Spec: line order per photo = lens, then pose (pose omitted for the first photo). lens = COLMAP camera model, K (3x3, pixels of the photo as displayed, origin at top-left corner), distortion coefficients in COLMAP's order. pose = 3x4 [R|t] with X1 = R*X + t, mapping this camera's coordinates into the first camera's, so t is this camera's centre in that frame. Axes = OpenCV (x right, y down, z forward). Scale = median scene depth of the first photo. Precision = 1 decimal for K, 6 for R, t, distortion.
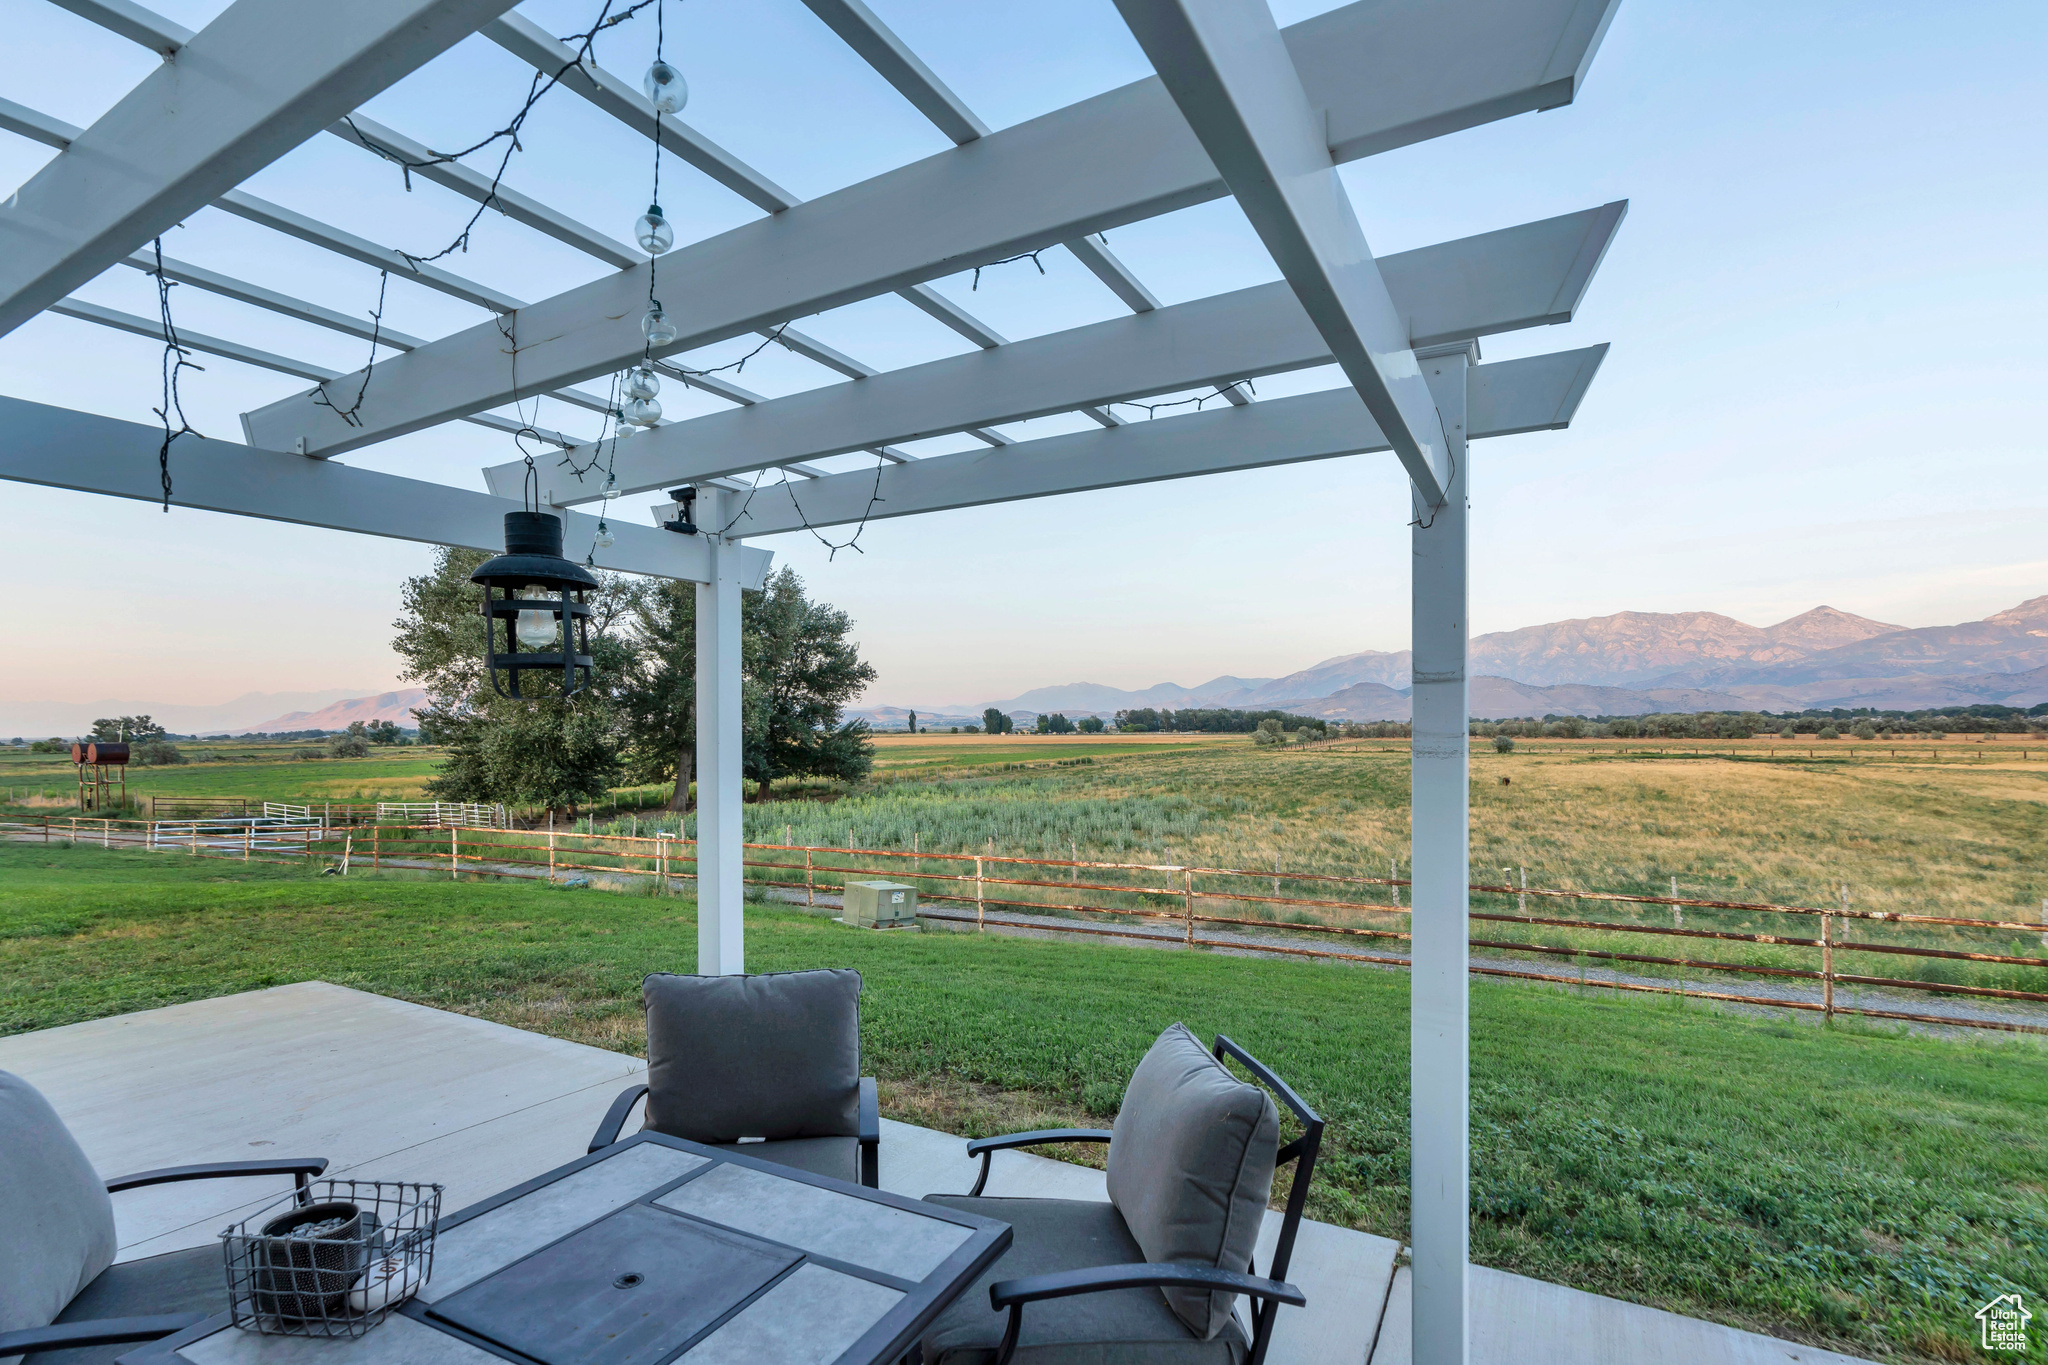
lens RADIAL K [[936.0, 0, 1026.6], [0, 936.0, 706.4], [0, 0, 1]] dist [-0.004290, 0.000473]
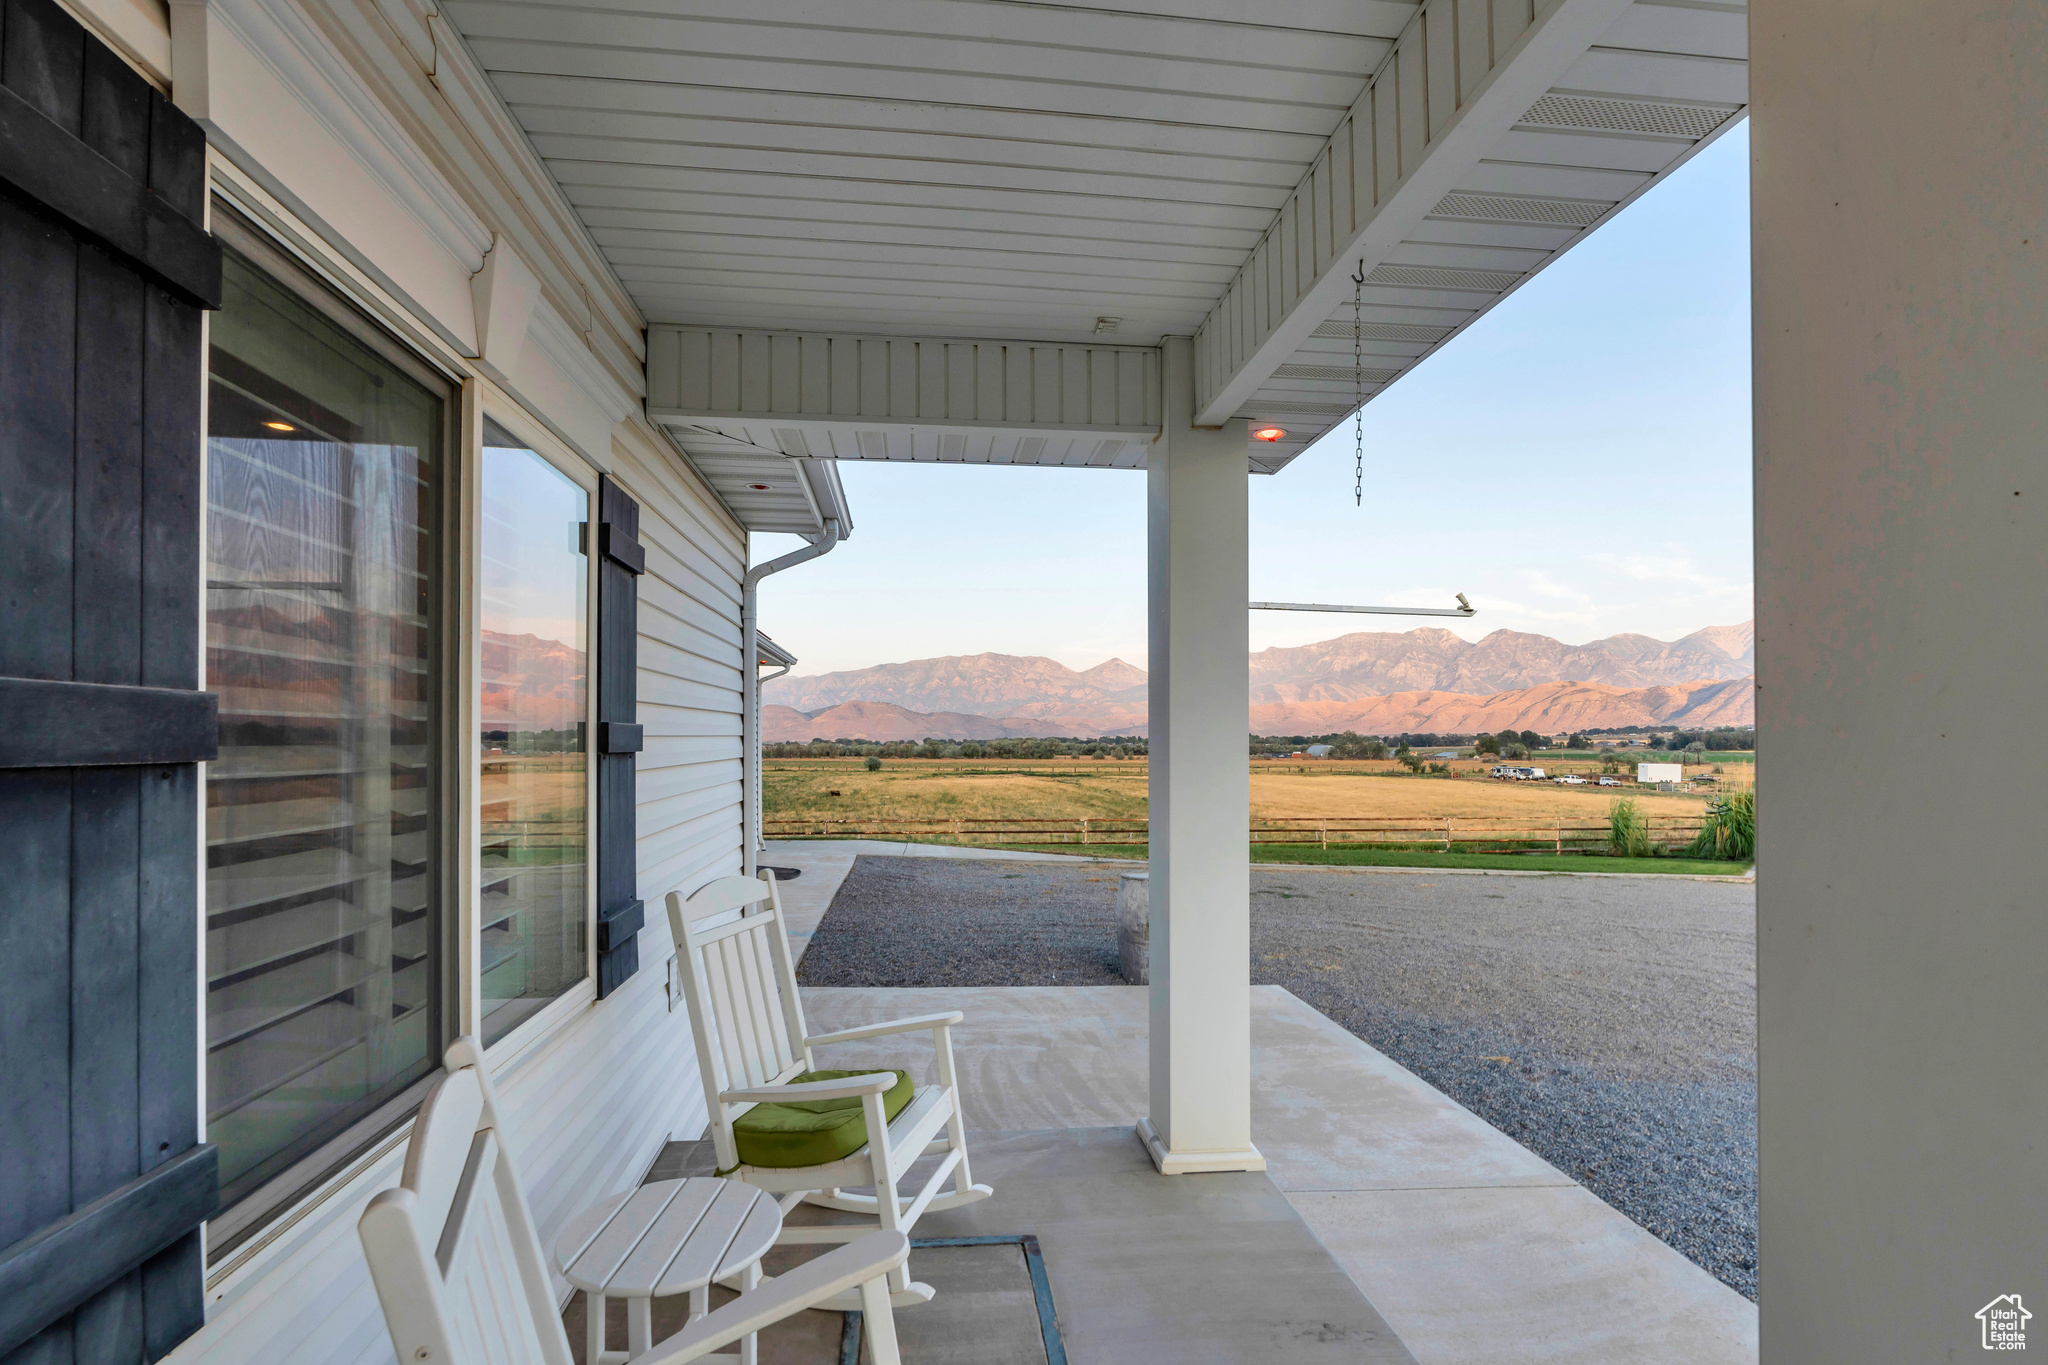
lens RADIAL K [[935.5, 0, 1024.8], [0, 935.5, 727.9], [0, 0, 1]] dist [-0.004412, -0.000319]
pose [[0.819910, 0.019319, 0.572166, -0.033174], [-0.020019, 0.999787, -0.005072, -0.007396], [-0.572142, -0.007296, 0.820122, -0.217952]]
